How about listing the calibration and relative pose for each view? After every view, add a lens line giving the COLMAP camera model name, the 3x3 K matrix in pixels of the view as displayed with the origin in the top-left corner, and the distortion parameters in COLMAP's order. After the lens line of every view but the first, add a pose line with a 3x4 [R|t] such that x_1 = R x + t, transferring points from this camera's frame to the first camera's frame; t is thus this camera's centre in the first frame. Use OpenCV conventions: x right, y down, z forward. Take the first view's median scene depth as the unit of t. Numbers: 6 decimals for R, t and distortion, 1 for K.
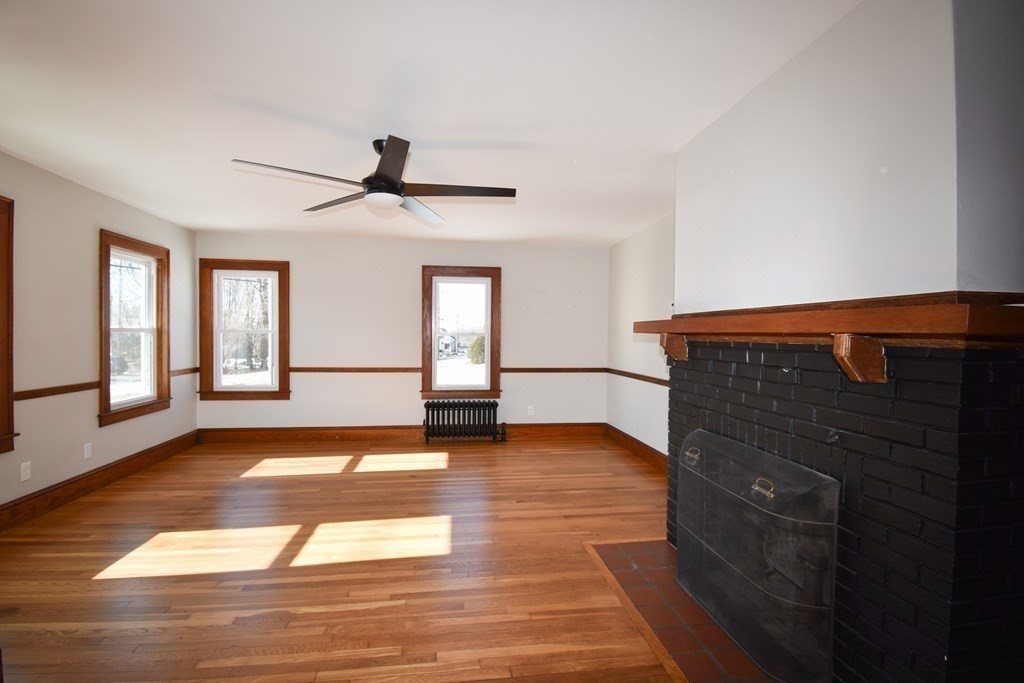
lens RADIAL K [[459.6, 0, 512.0], [0, 459.6, 341.5], [0, 0, 1]] dist [-0.034760, -0.000245]
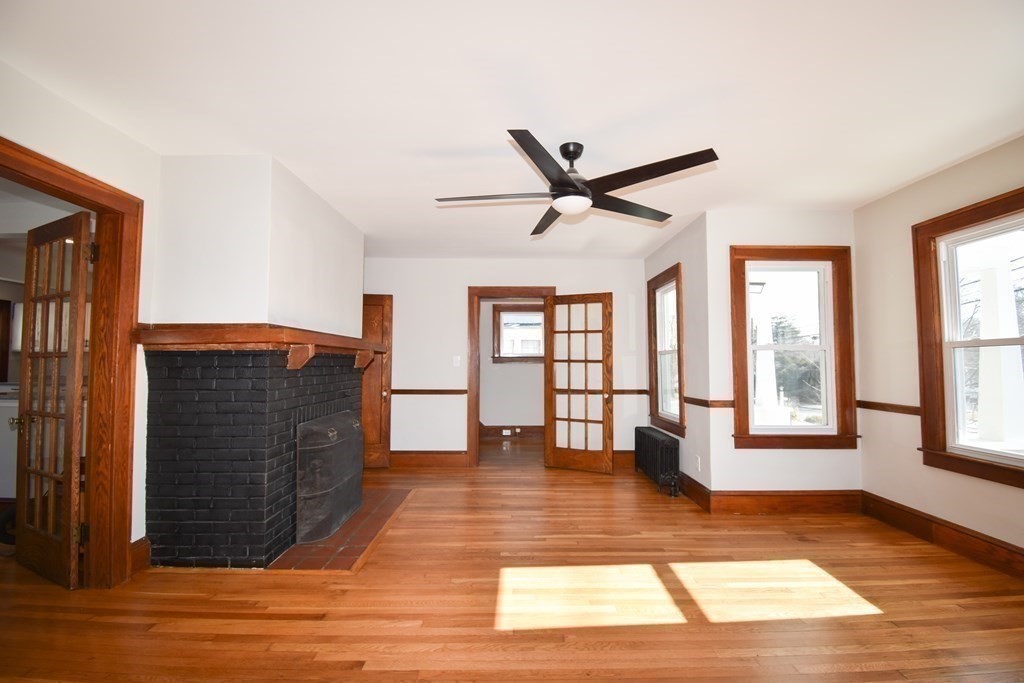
lens RADIAL K [[442.0, 0, 512.0], [0, 442.0, 341.5], [0, 0, 1]] dist [0.016395, -0.022679]
pose [[-0.989786, -0.006576, 0.142411, -0.287462], [-0.011480, 0.999368, -0.033643, 0.007578], [-0.142099, -0.034934, -0.989236, 1.920721]]
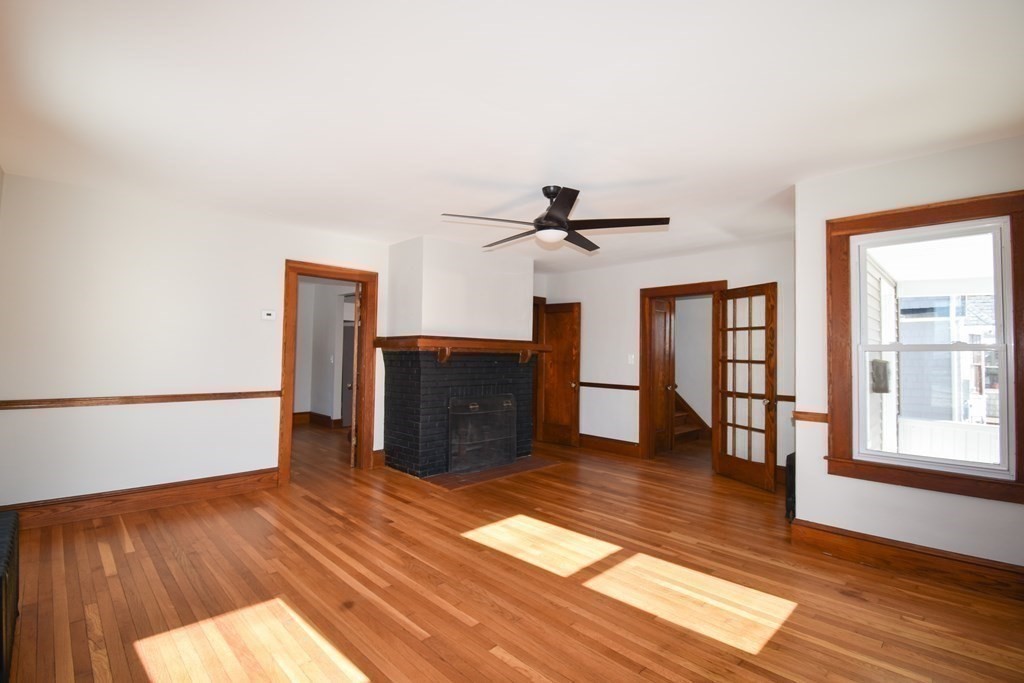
lens RADIAL K [[456.6, 0, 511.2], [0, 456.6, 338.3], [0, 0, 1]] dist [0.021517, -0.025595]
pose [[-0.593444, 0.008152, 0.804834, -1.173334], [-0.012607, 0.999732, -0.019422, -0.018038], [-0.804777, -0.021672, -0.593182, 1.781442]]
